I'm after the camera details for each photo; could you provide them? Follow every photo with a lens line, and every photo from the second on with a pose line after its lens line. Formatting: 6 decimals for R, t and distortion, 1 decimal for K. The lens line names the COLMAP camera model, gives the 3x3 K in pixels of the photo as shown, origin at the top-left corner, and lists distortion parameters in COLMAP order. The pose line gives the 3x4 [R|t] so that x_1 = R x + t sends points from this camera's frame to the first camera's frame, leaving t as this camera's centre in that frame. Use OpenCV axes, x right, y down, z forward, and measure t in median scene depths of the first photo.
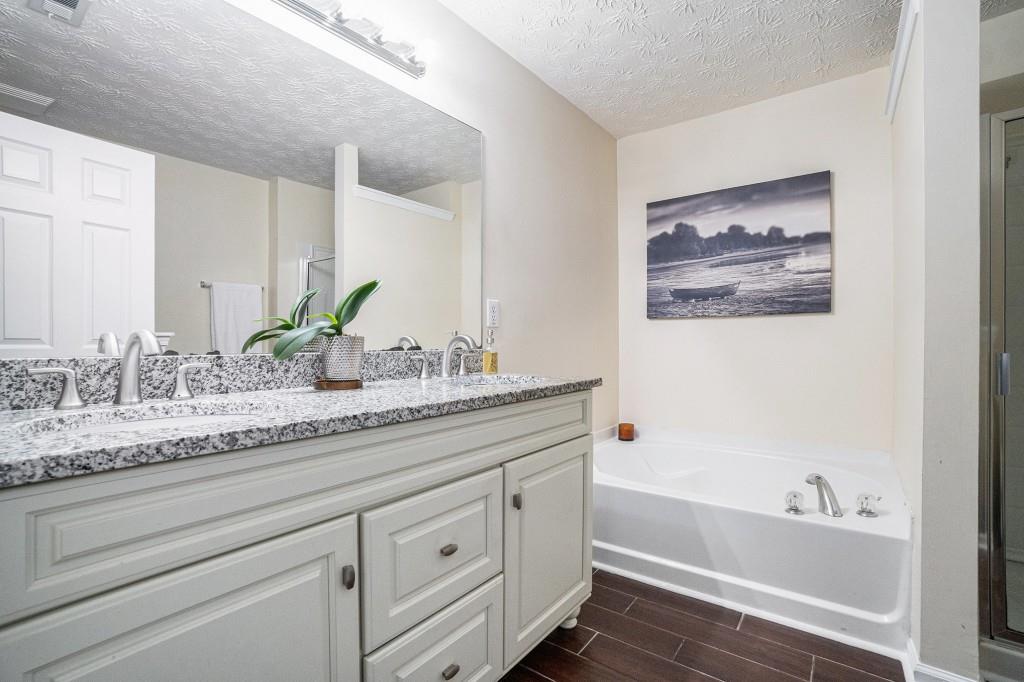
lens RADIAL K [[467.6, 0, 511.2], [0, 467.6, 345.6], [0, 0, 1]] dist [-0.029168, 0.008195]
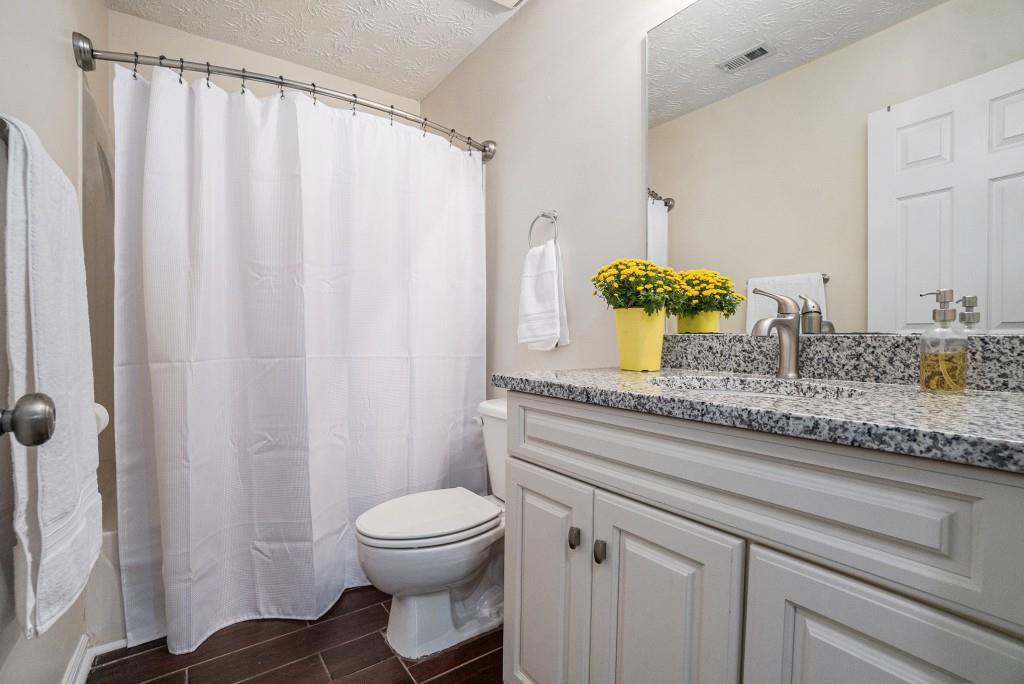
lens RADIAL K [[467.6, 0, 513.5], [0, 467.6, 340.9], [0, 0, 1]] dist [-0.029168, 0.008195]
pose [[-0.285899, 0.017903, -0.958093, 0.578996], [0.002261, 0.999835, 0.018008, 0.021506], [0.958257, 0.002982, -0.285892, 0.959552]]
